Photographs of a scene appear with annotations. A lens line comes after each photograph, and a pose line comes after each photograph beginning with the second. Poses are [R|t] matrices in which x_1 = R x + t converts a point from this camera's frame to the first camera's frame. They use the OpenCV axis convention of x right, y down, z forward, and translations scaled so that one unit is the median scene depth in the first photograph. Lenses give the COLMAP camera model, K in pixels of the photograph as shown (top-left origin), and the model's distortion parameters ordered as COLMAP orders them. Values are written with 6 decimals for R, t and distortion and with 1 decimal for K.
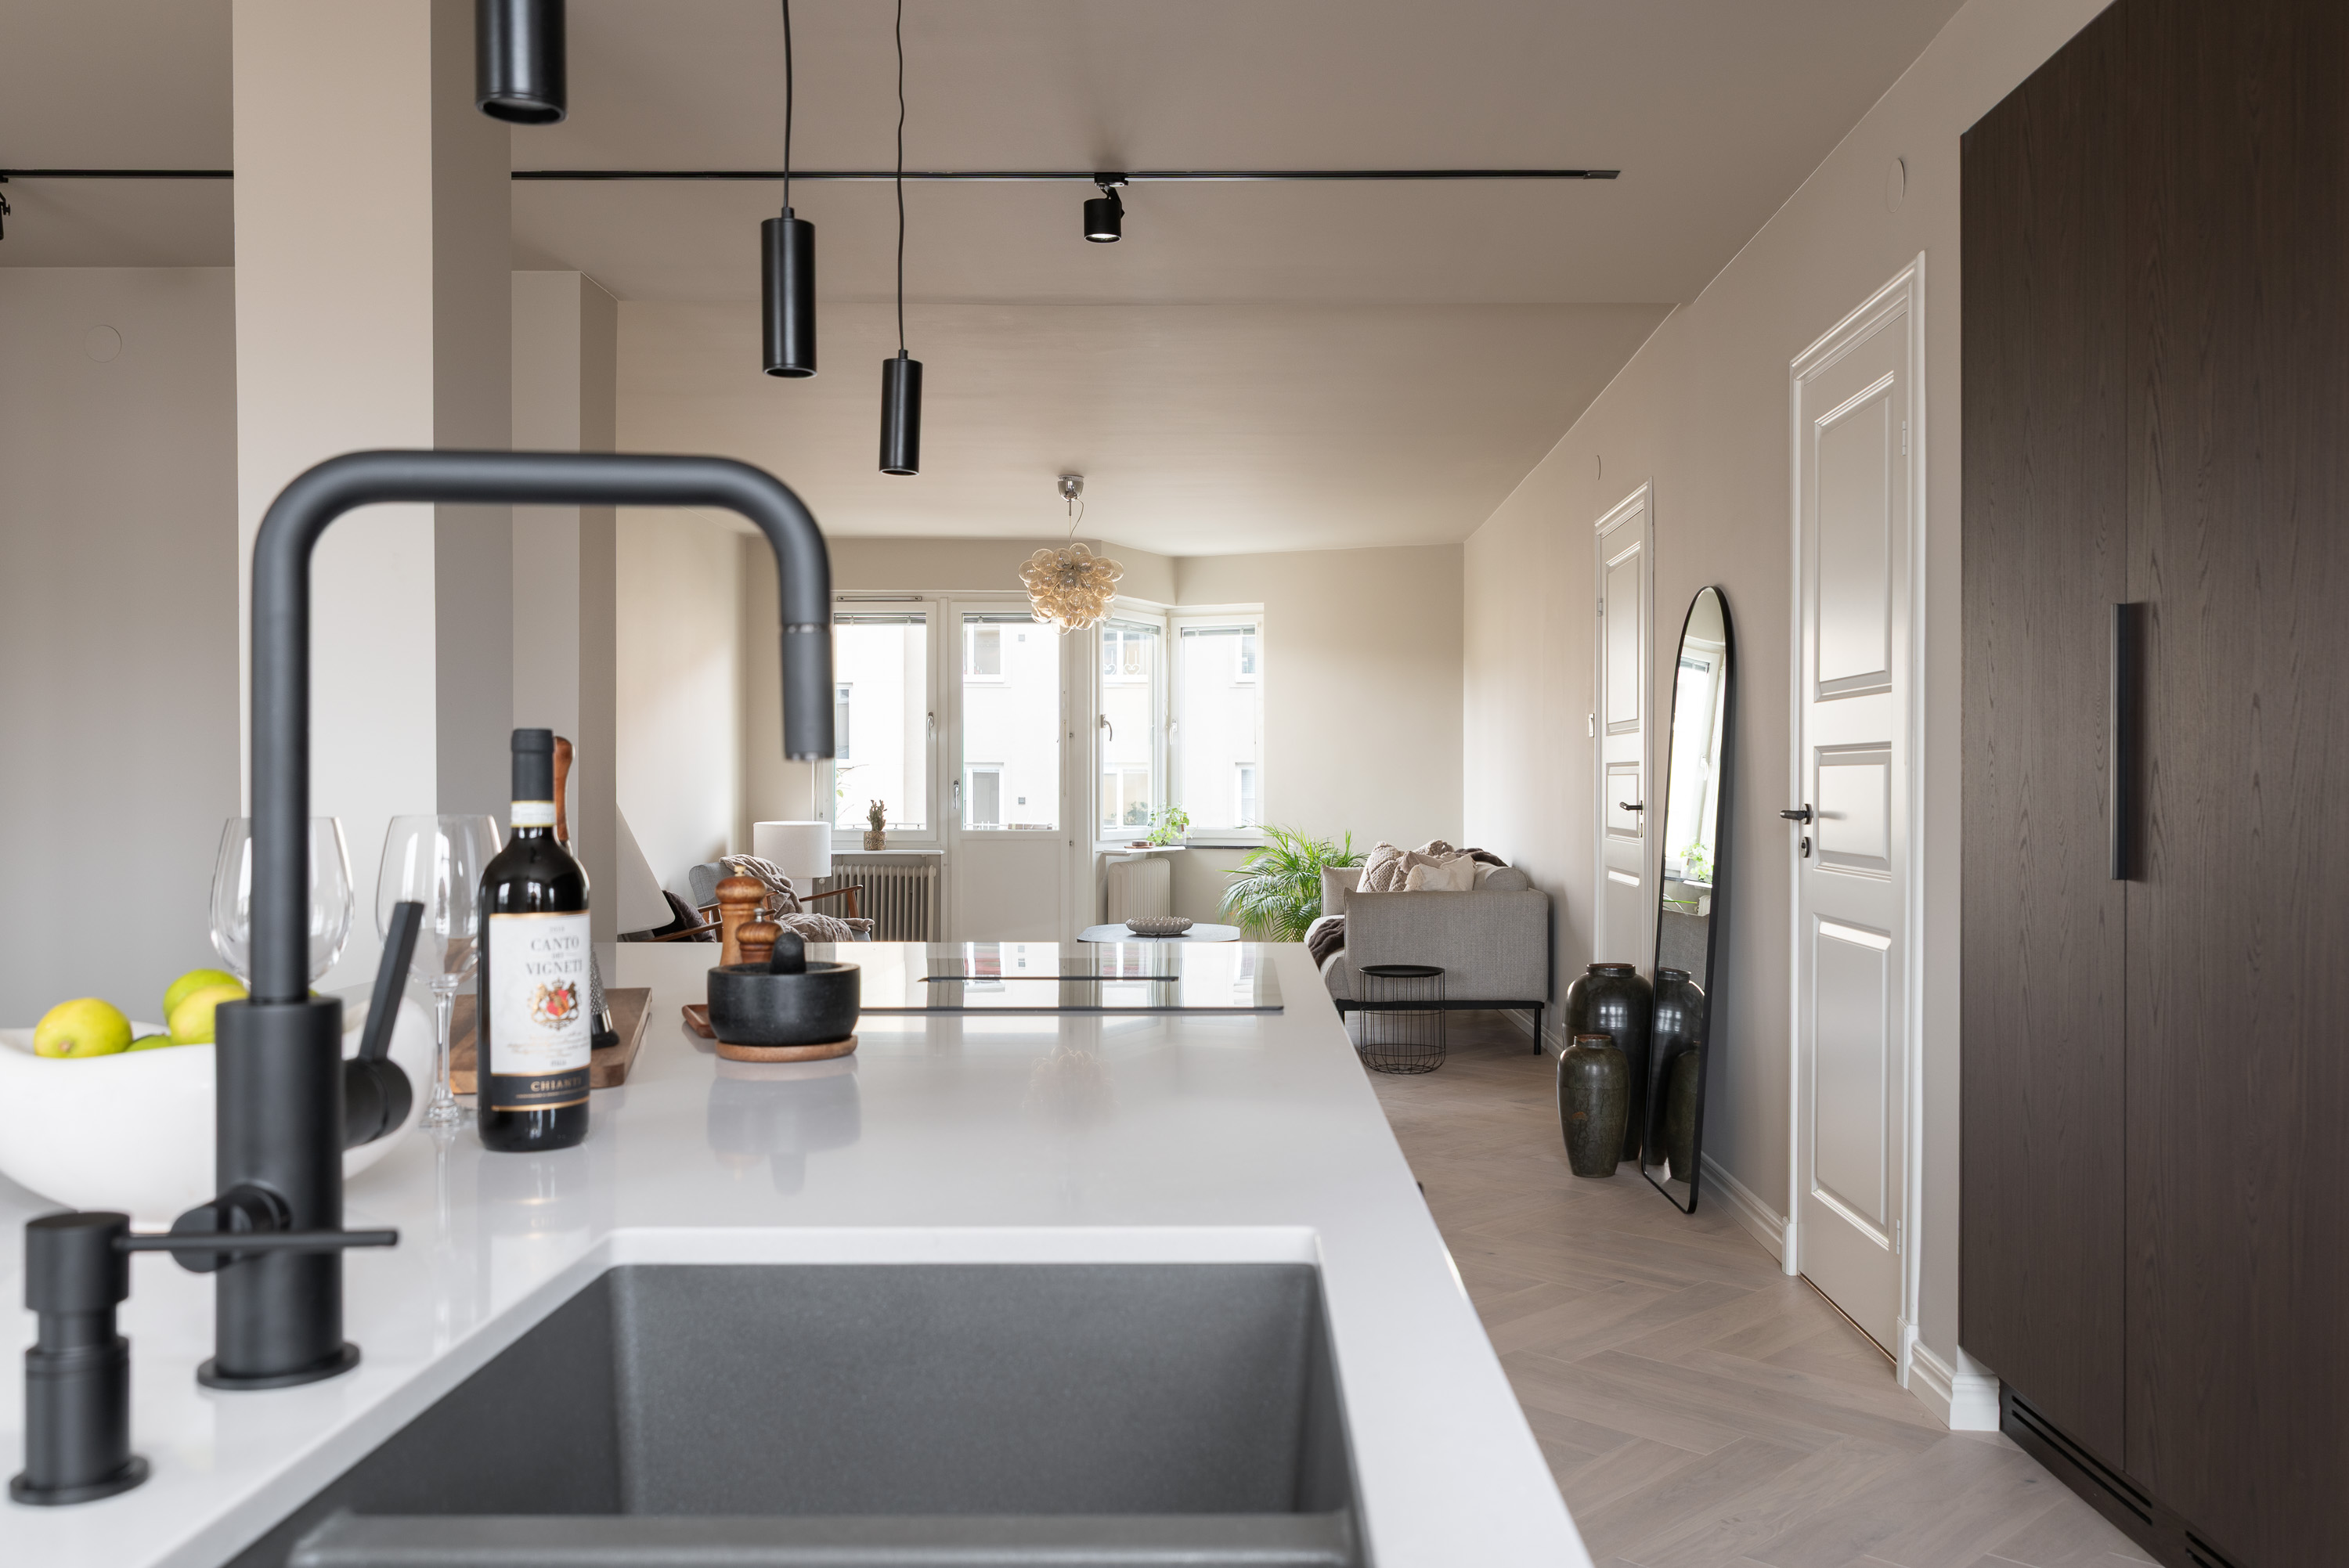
lens RADIAL K [[1952.9, 0, 1269.3], [0, 1952.9, 784.2], [0, 0, 1]] dist [0.001322, -0.001426]
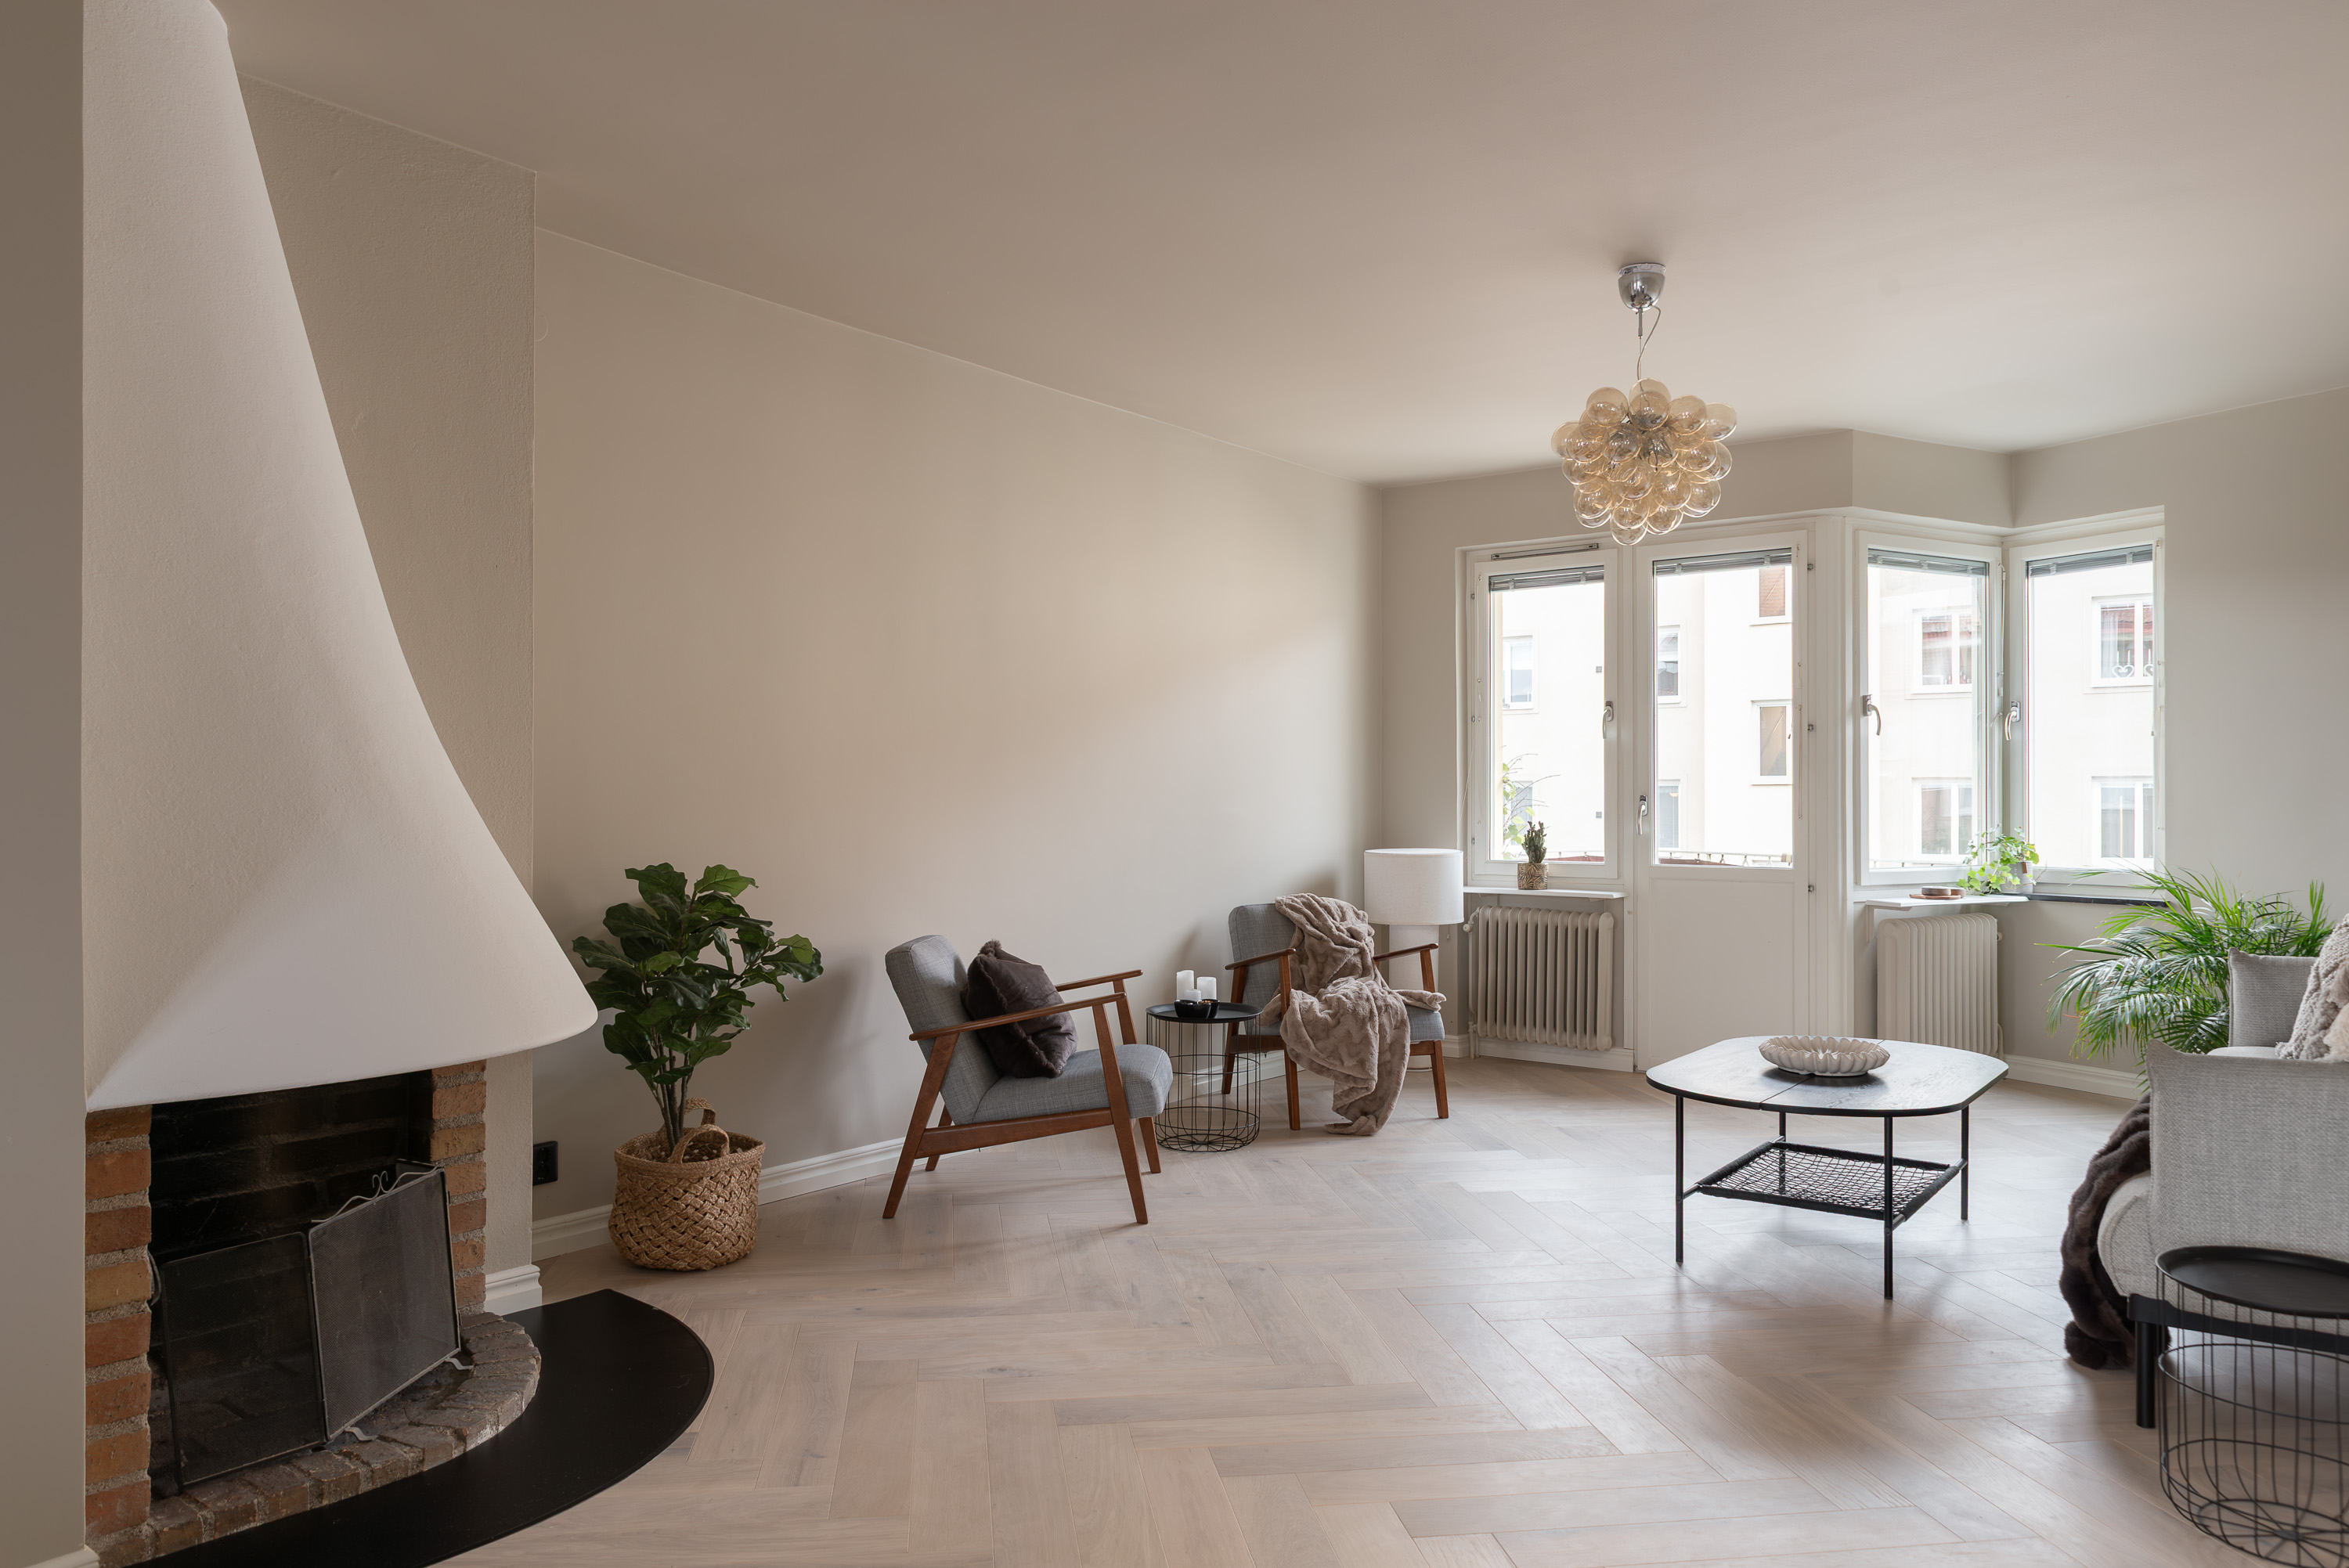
lens RADIAL K [[1597.5, 0, 1174.5], [0, 1597.5, 784.0], [0, 0, 1]] dist [0.004940, -0.003152]
pose [[0.788527, -0.005865, -0.614973, 0.066331], [-0.000161, 0.999953, -0.009744, -0.000266], [0.615000, 0.007783, 0.788488, 0.448626]]
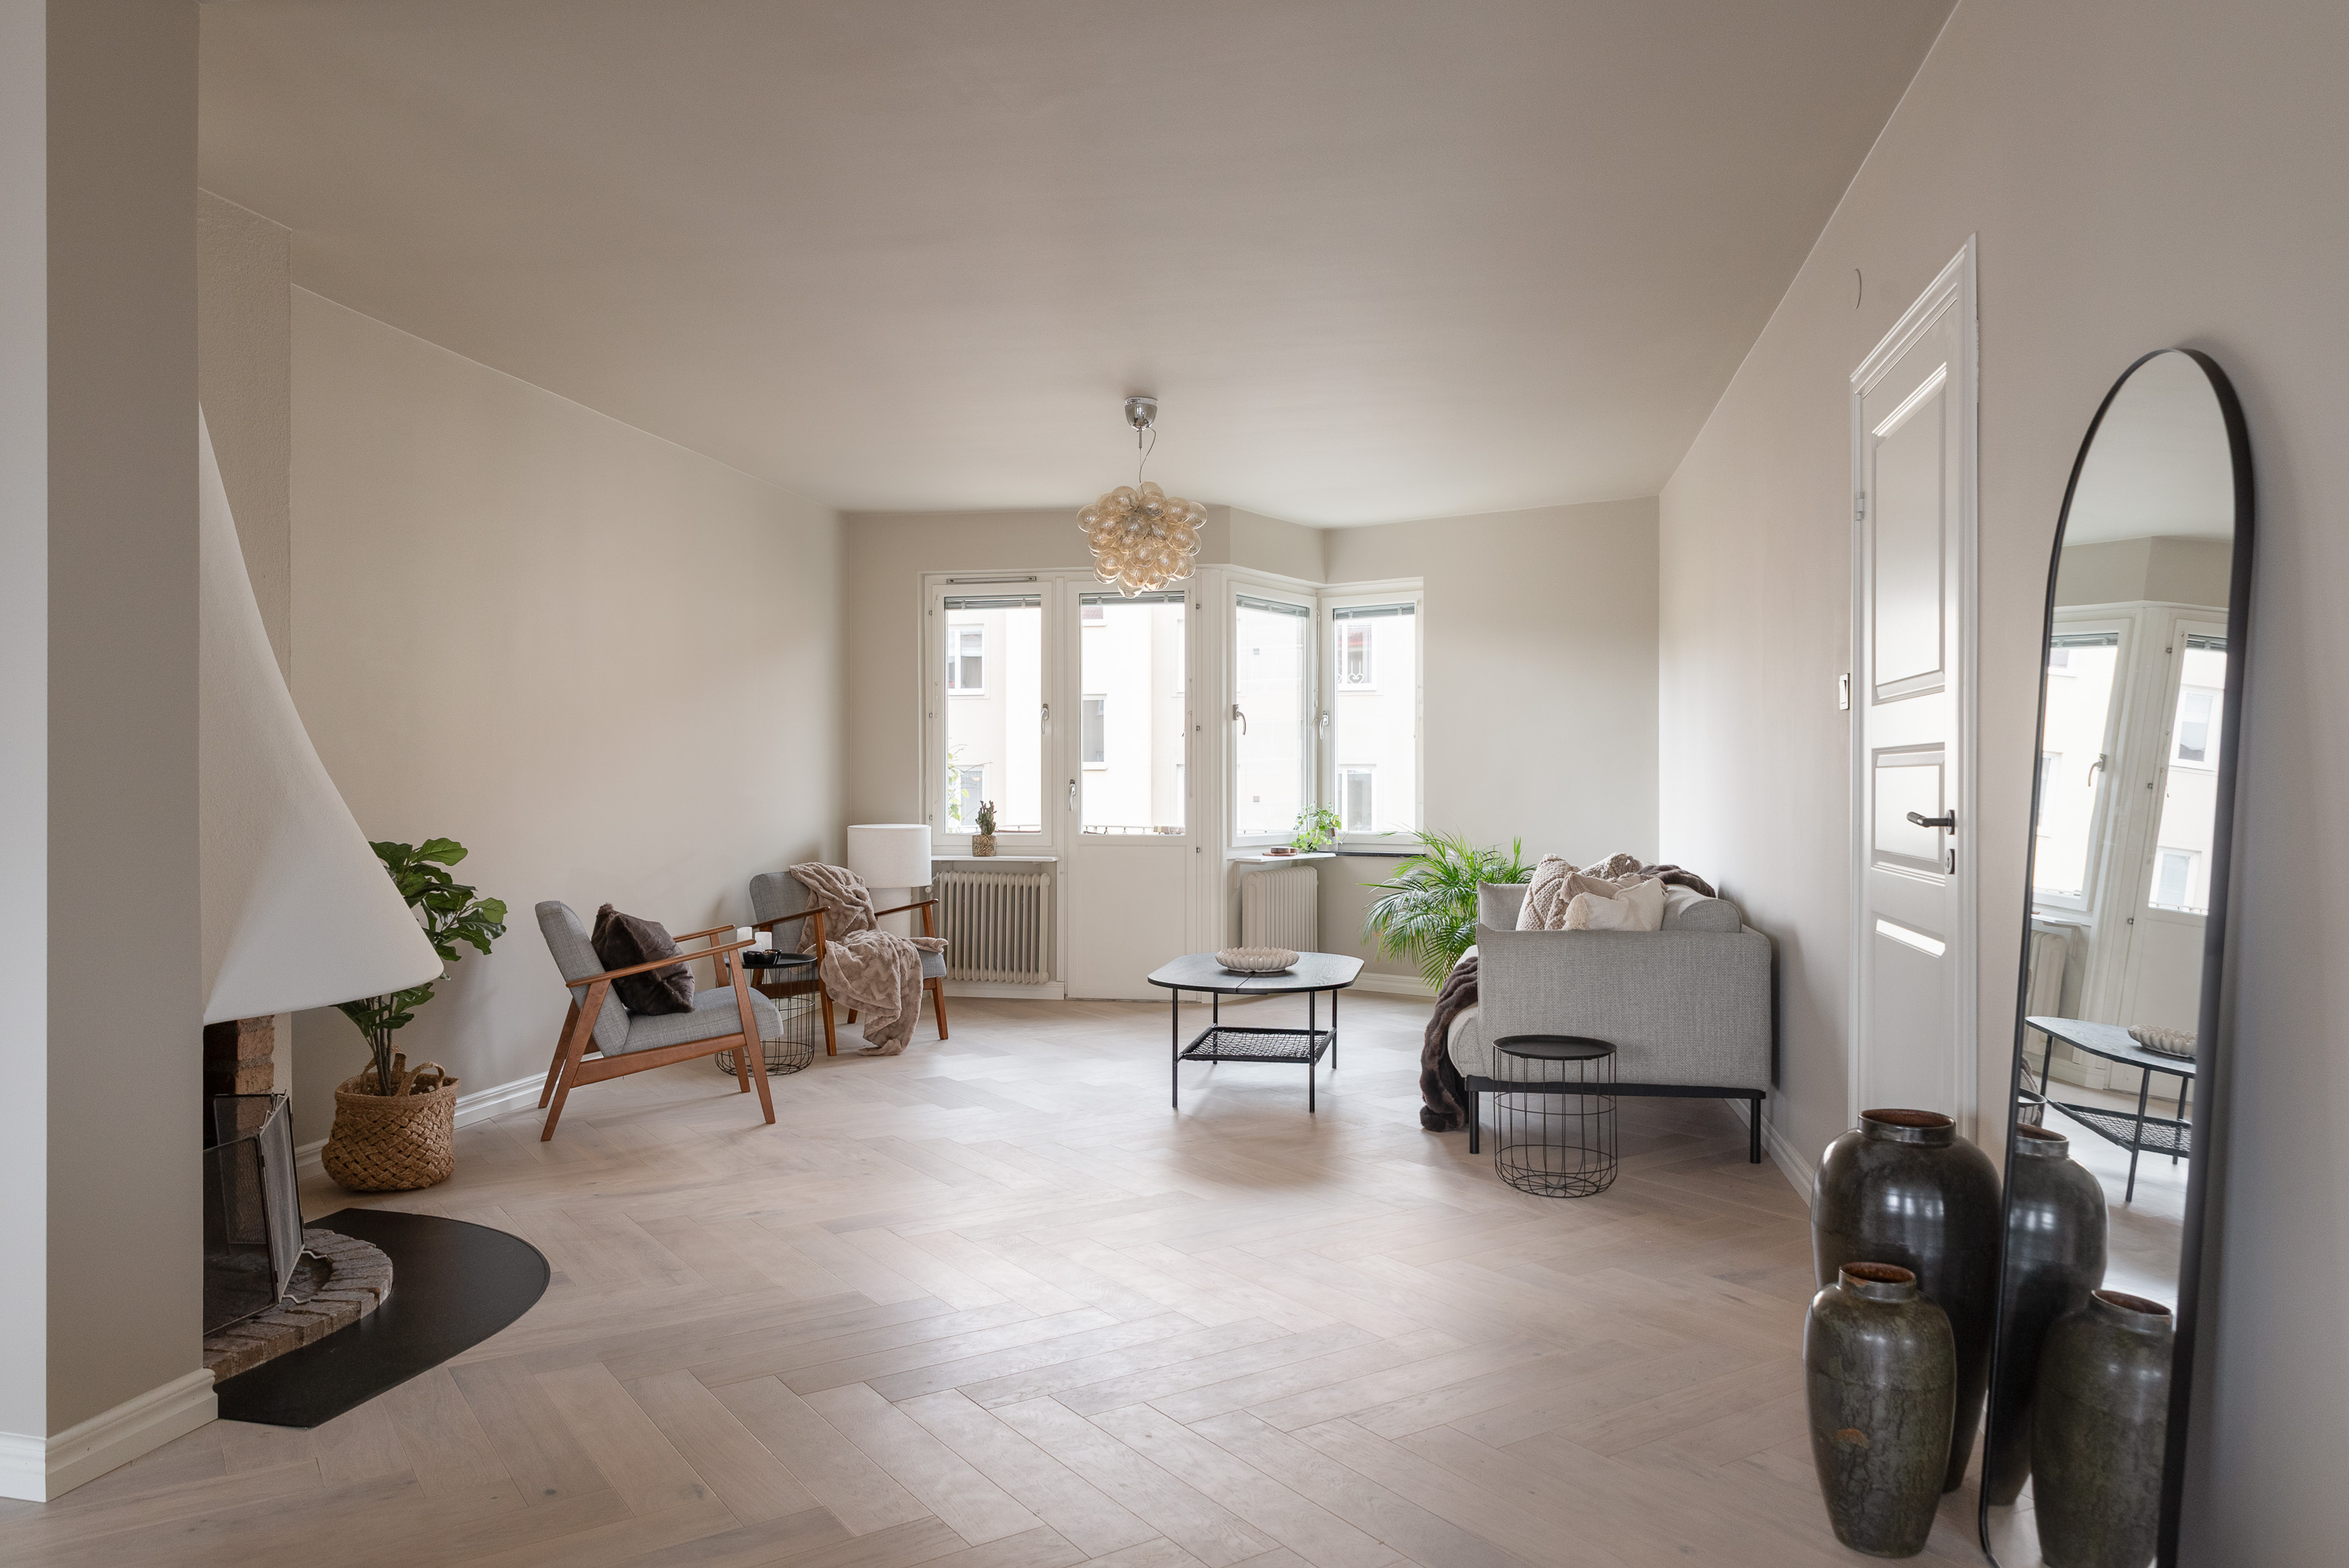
lens RADIAL K [[1597.5, 0, 1174.5], [0, 1597.5, 784.0], [0, 0, 1]] dist [0.004940, -0.003152]
pose [[0.978544, -0.000590, -0.206038, 0.038858], [0.000575, 1.000000, -0.000131, 0.000356], [0.206038, 0.000010, 0.978544, 0.298764]]
